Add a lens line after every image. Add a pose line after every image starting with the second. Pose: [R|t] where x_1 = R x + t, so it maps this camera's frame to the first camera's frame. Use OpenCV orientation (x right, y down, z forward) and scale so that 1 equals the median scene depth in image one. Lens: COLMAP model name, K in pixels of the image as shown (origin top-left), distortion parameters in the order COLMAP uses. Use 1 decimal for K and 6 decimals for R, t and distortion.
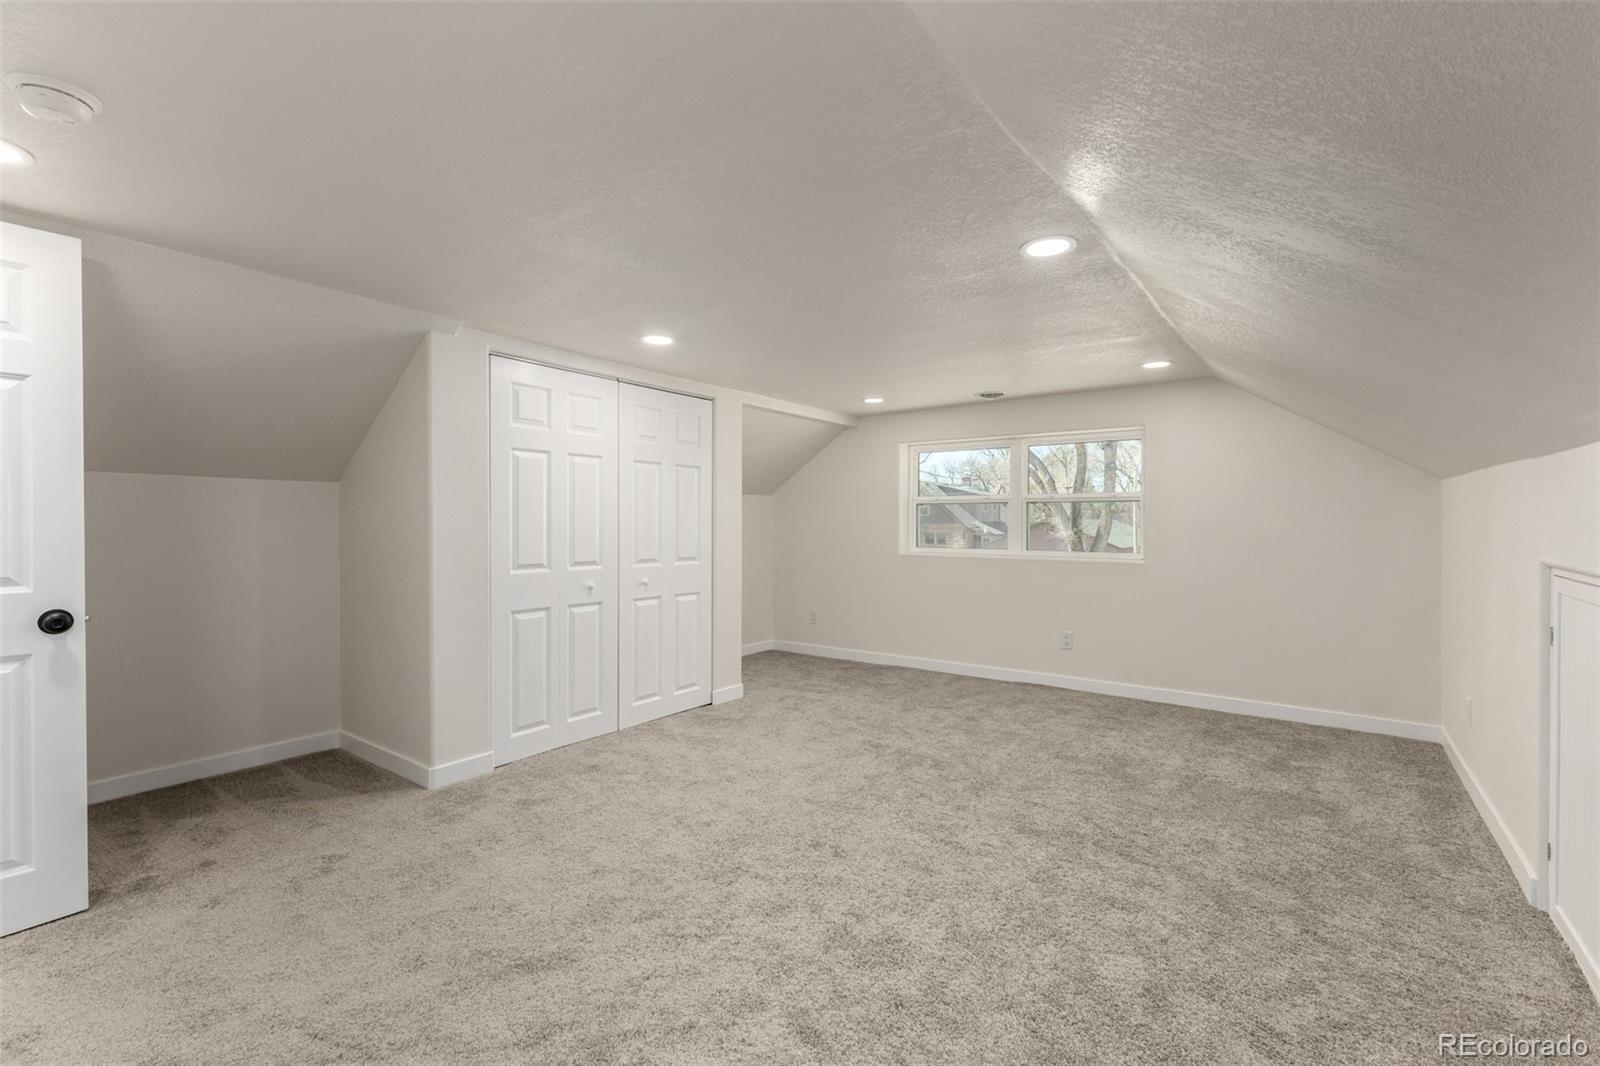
lens RADIAL K [[693.1, 0, 798.3], [0, 693.1, 526.1], [0, 0, 1]] dist [0.008231, -0.000487]
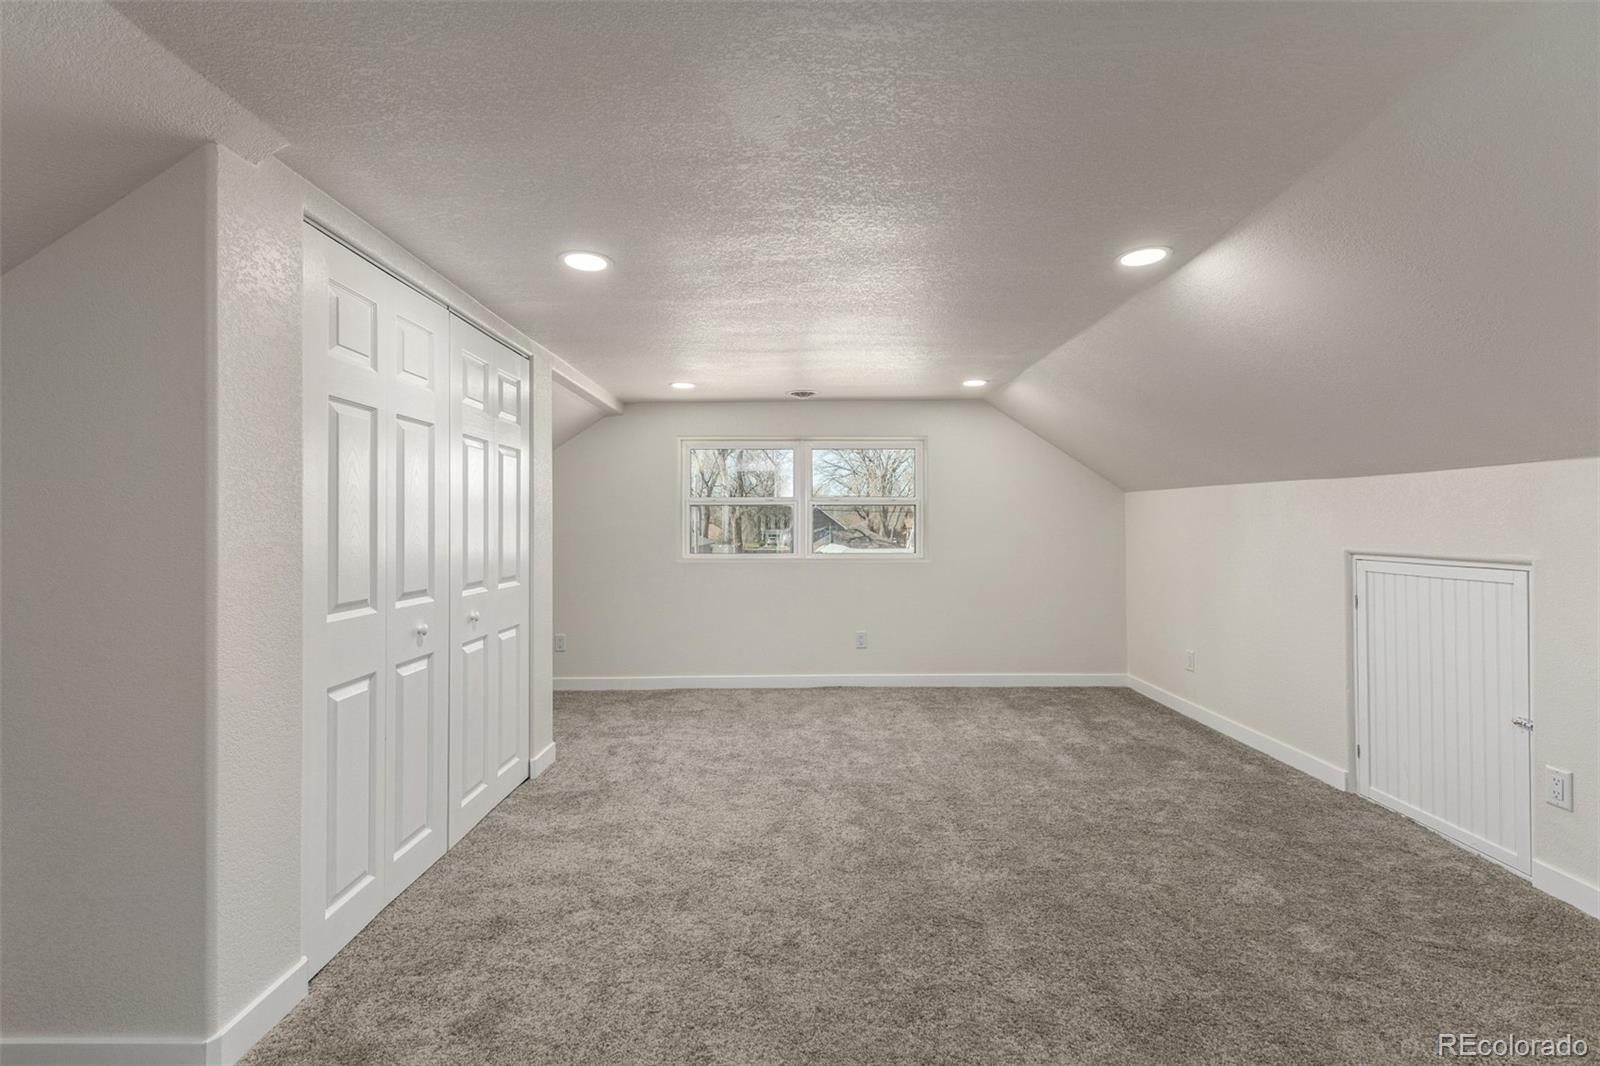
lens RADIAL K [[697.8, 0, 798.6], [0, 697.8, 518.1], [0, 0, 1]] dist [0.008320, 0.000047]
pose [[0.801865, 0.001199, 0.597505, -0.404399], [0.008127, 0.999884, -0.012914, -0.003181], [-0.597451, 0.015211, 0.801761, 0.293028]]
